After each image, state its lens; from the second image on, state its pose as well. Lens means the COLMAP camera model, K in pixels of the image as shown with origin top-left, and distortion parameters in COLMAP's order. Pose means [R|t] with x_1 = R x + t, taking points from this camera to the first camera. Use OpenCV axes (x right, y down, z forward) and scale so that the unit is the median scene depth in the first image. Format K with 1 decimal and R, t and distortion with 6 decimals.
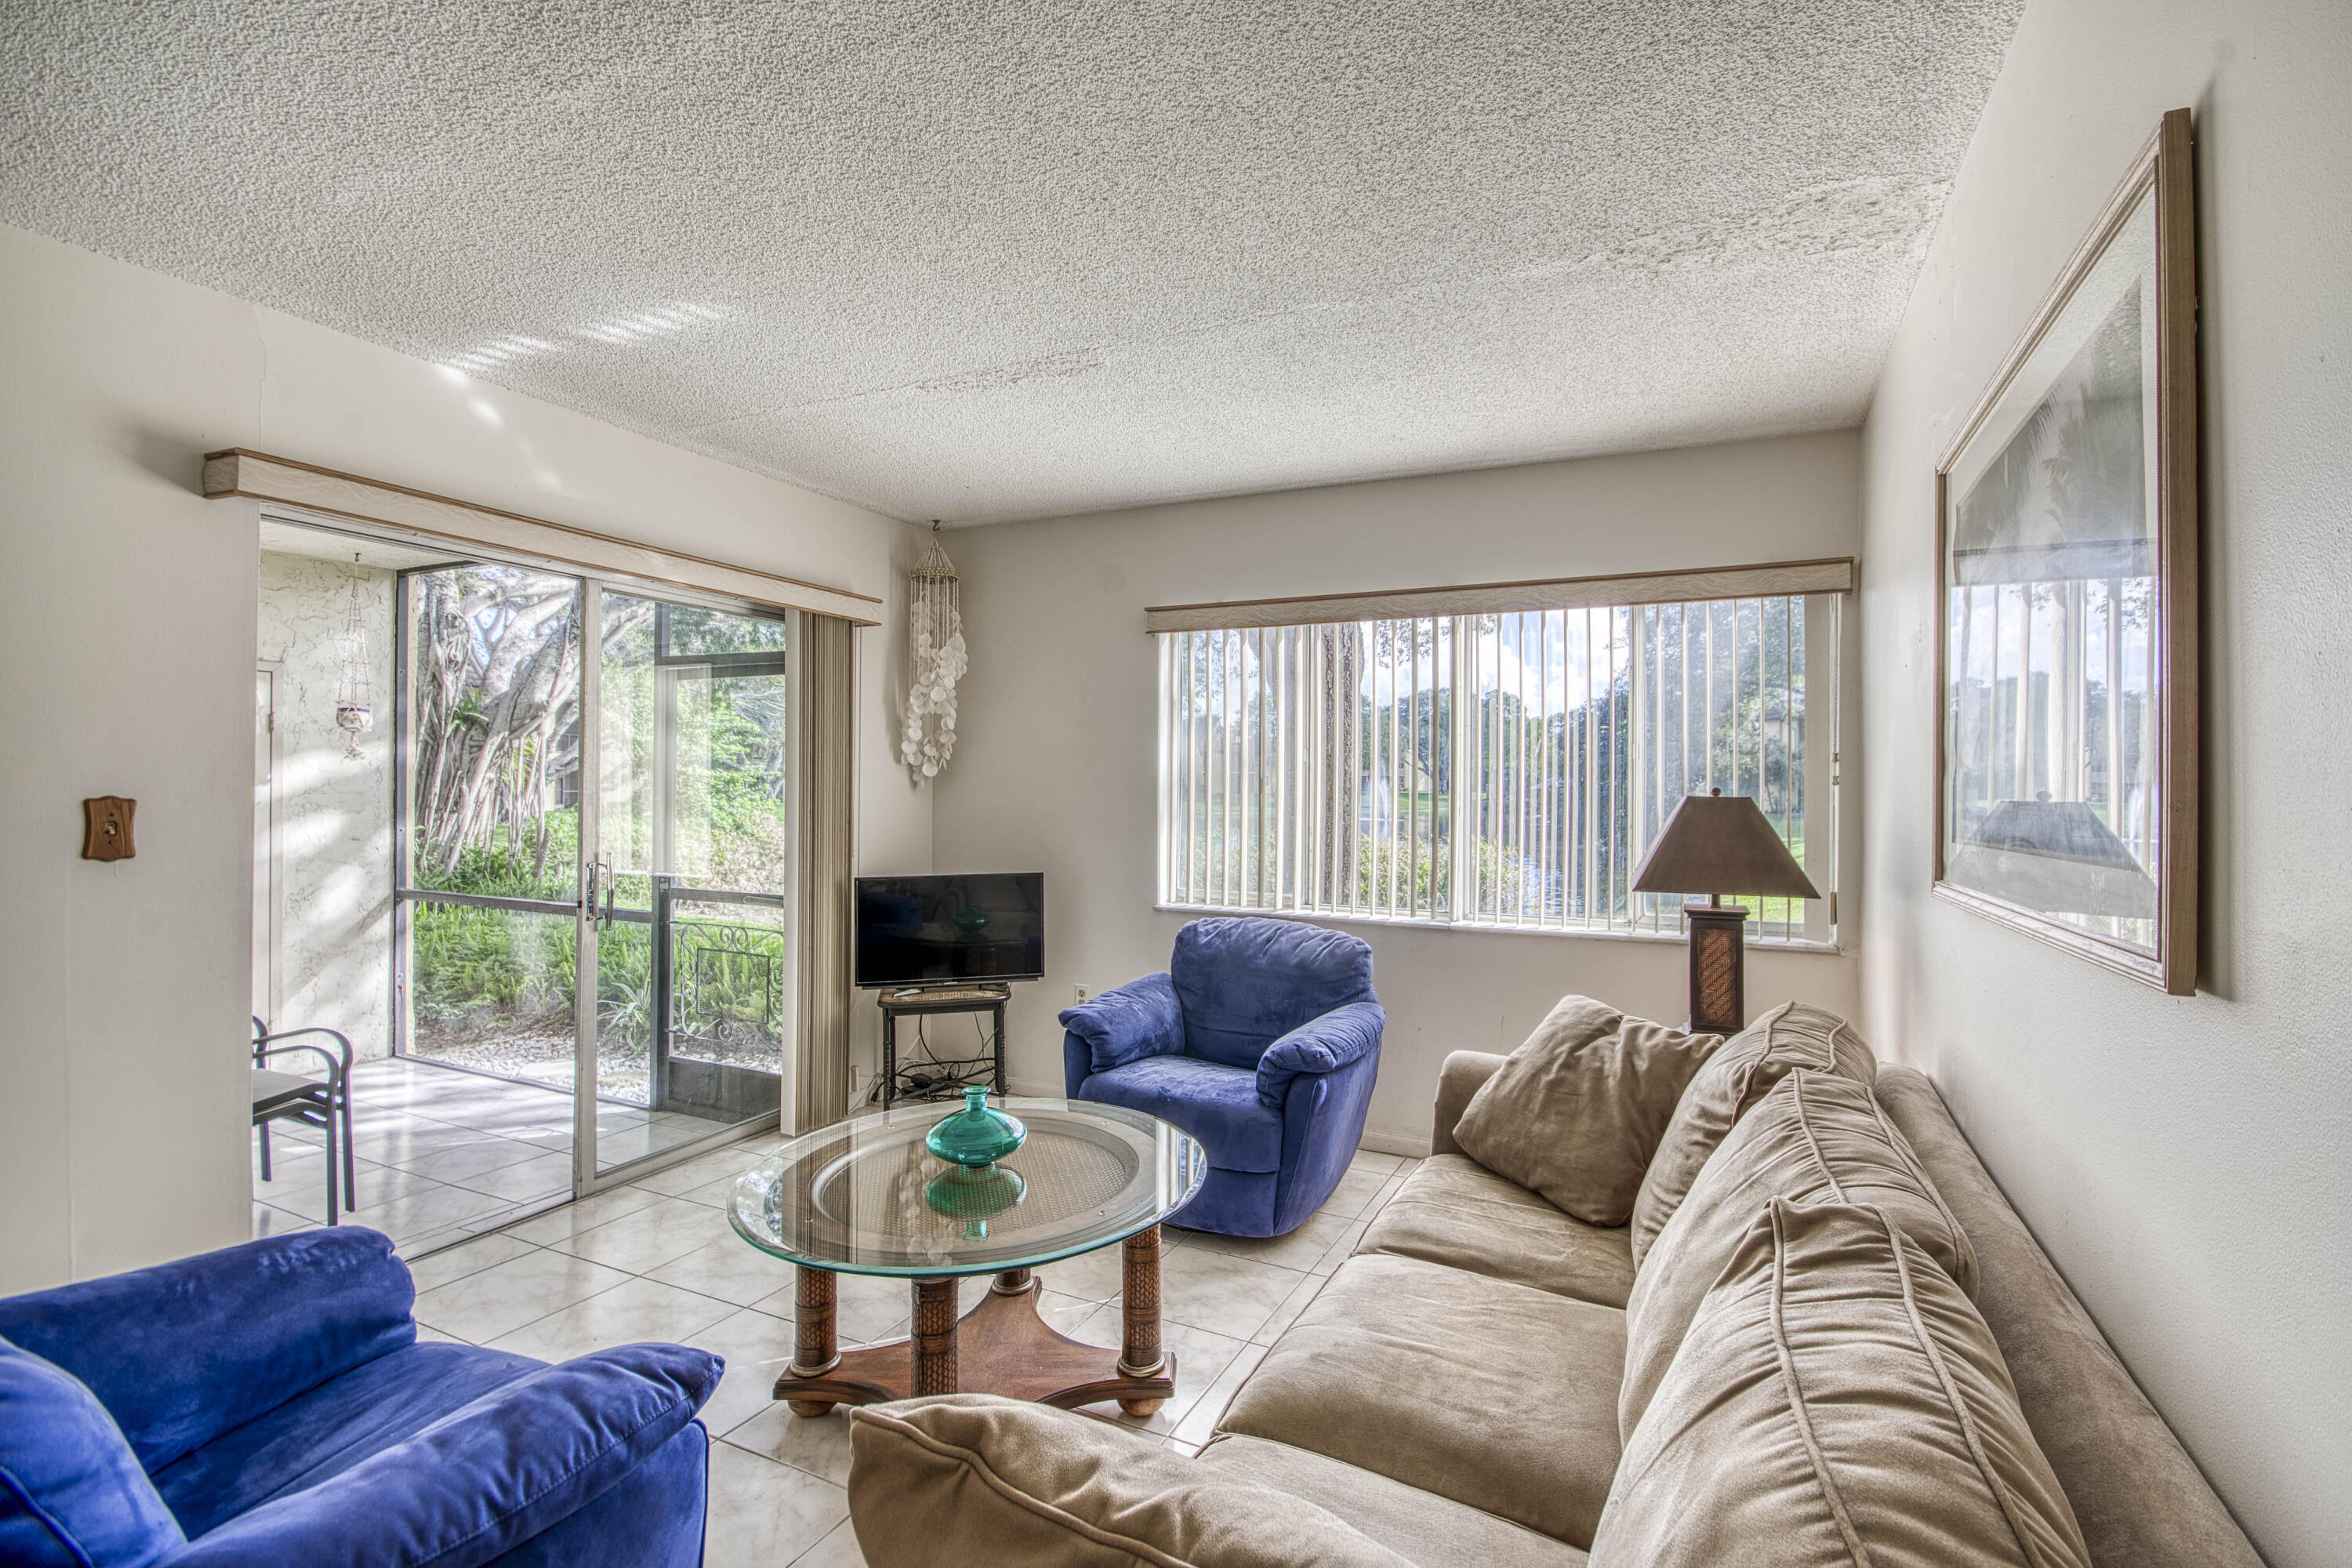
lens RADIAL K [[1017.3, 0, 1187.4], [0, 1017.3, 786.0], [0, 0, 1]] dist [0.003661, 0.000169]
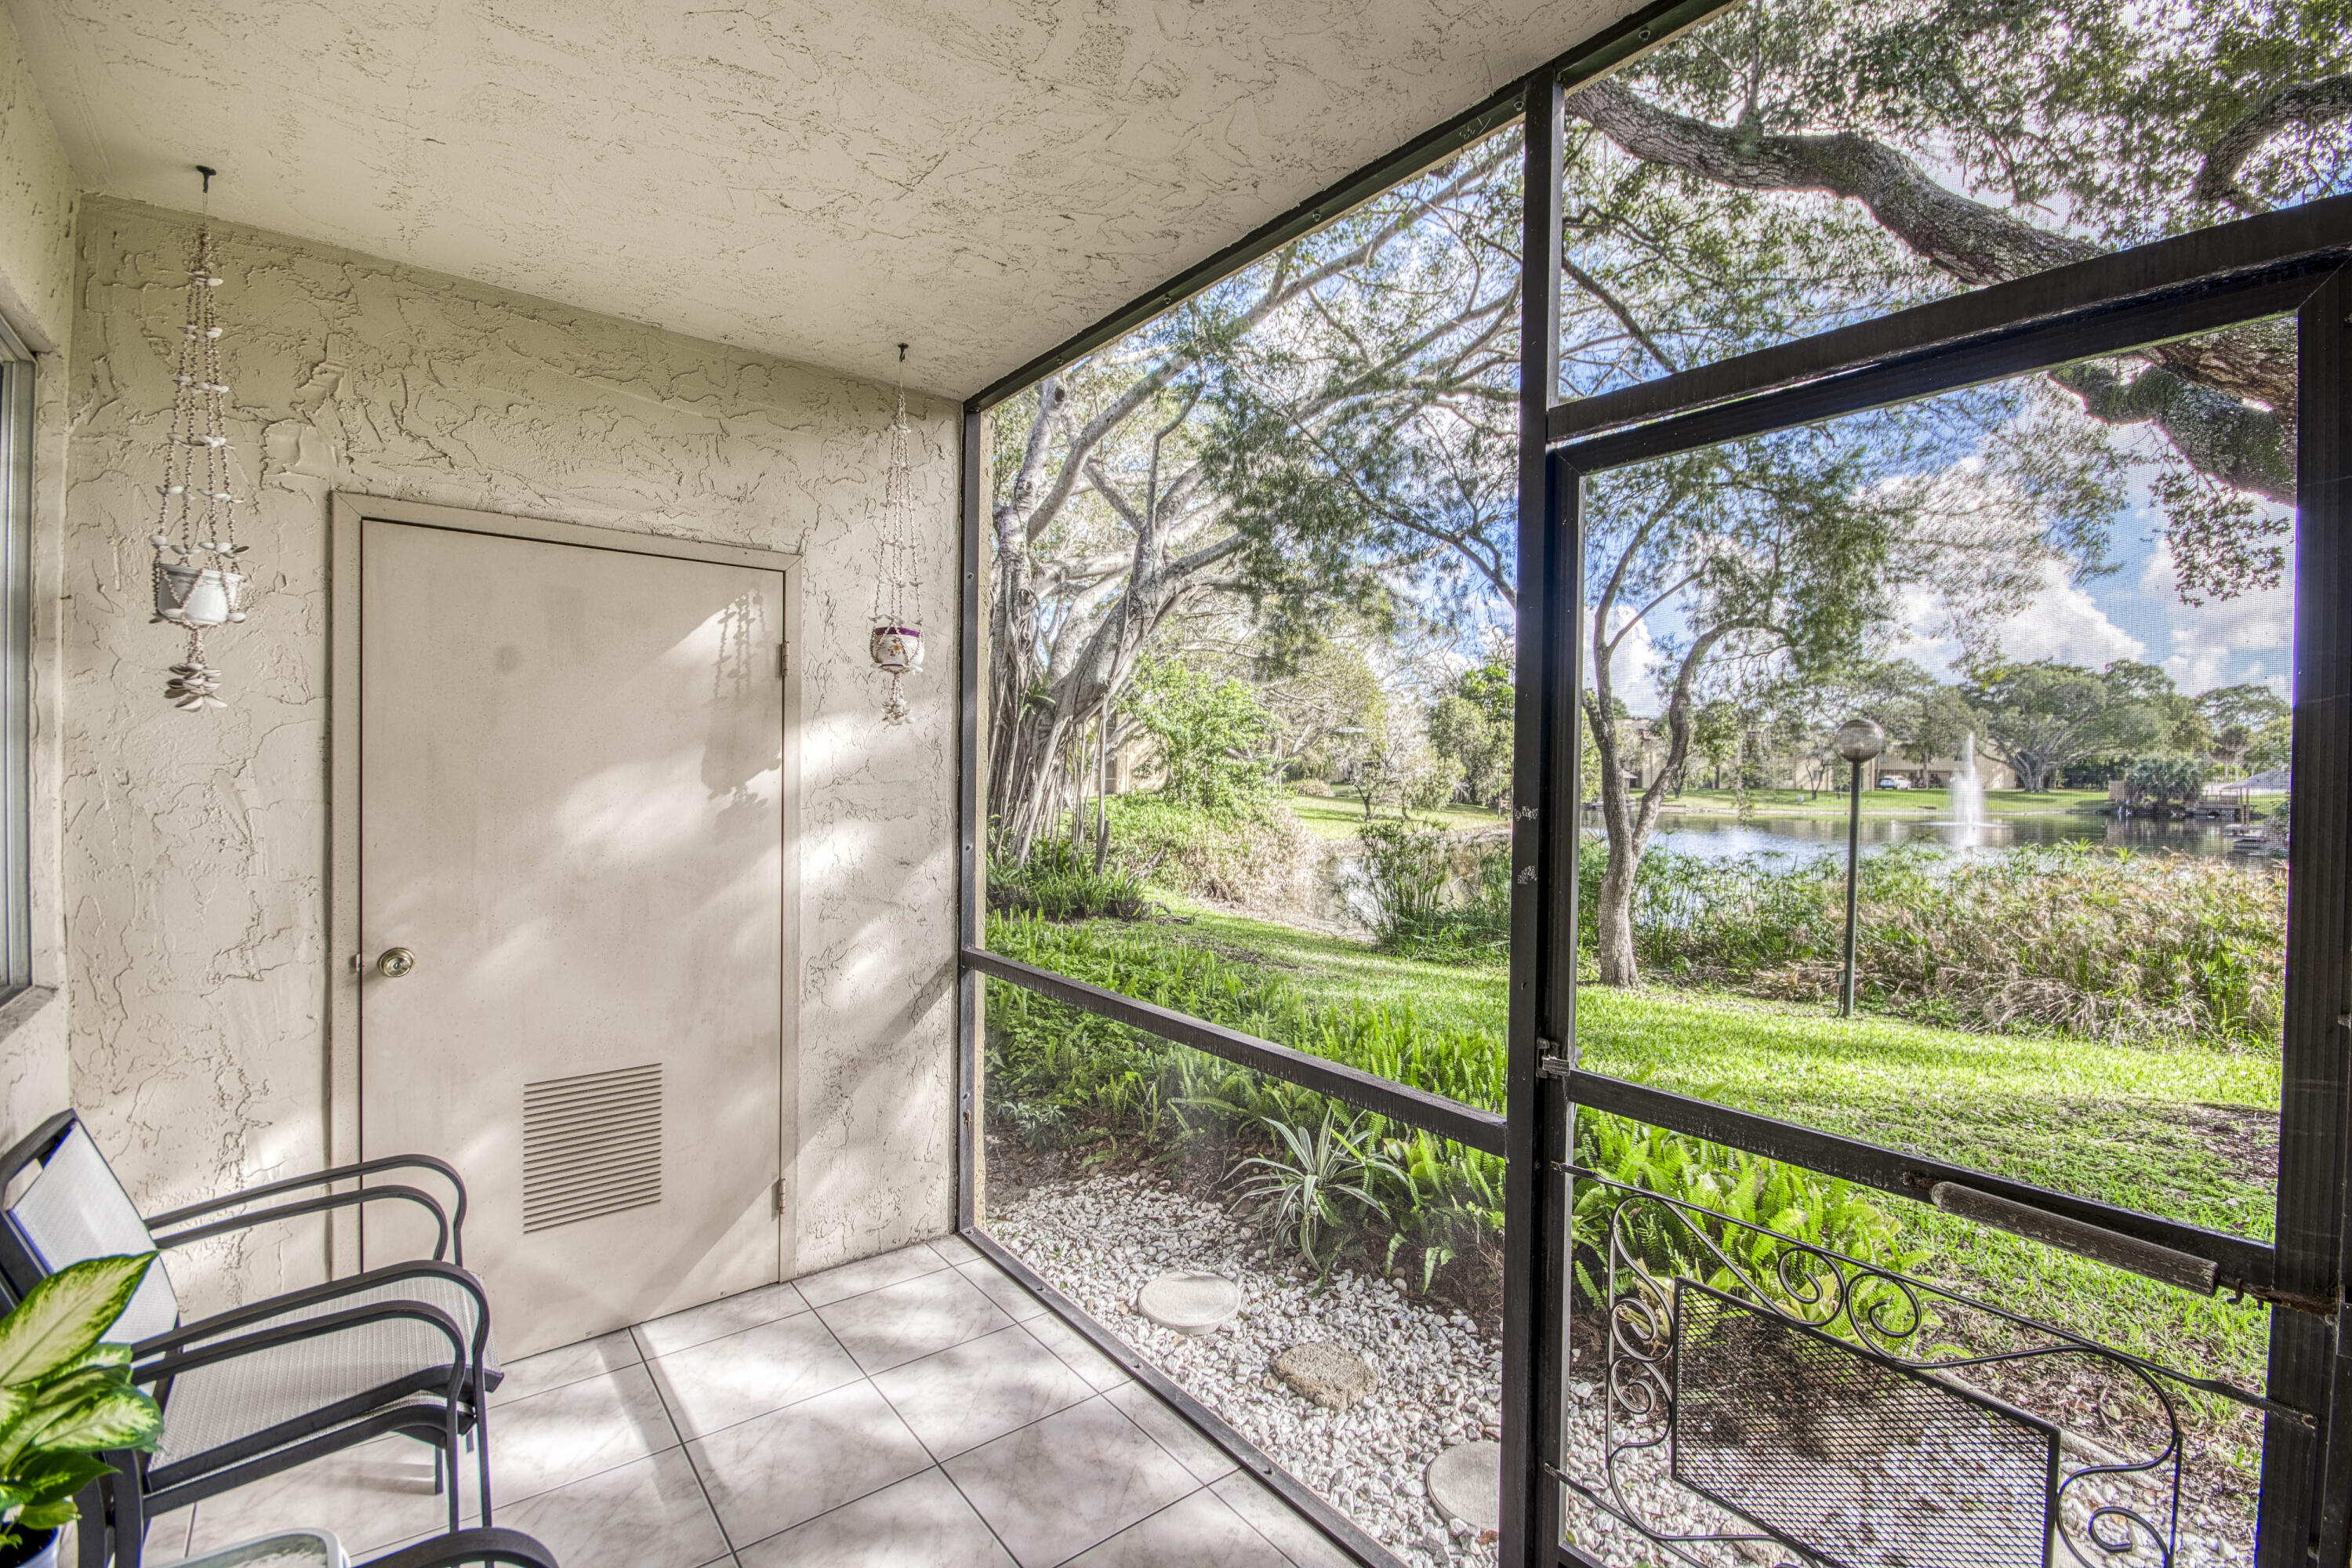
lens RADIAL K [[1017.3, 0, 1172.0], [0, 1017.3, 781.5], [0, 0, 1]] dist [0.003661, 0.000169]
pose [[0.889255, 0.006473, -0.457365, -0.172807], [-0.003755, 0.999969, 0.006852, 0.000429], [0.457396, -0.004375, 0.889253, 0.230913]]
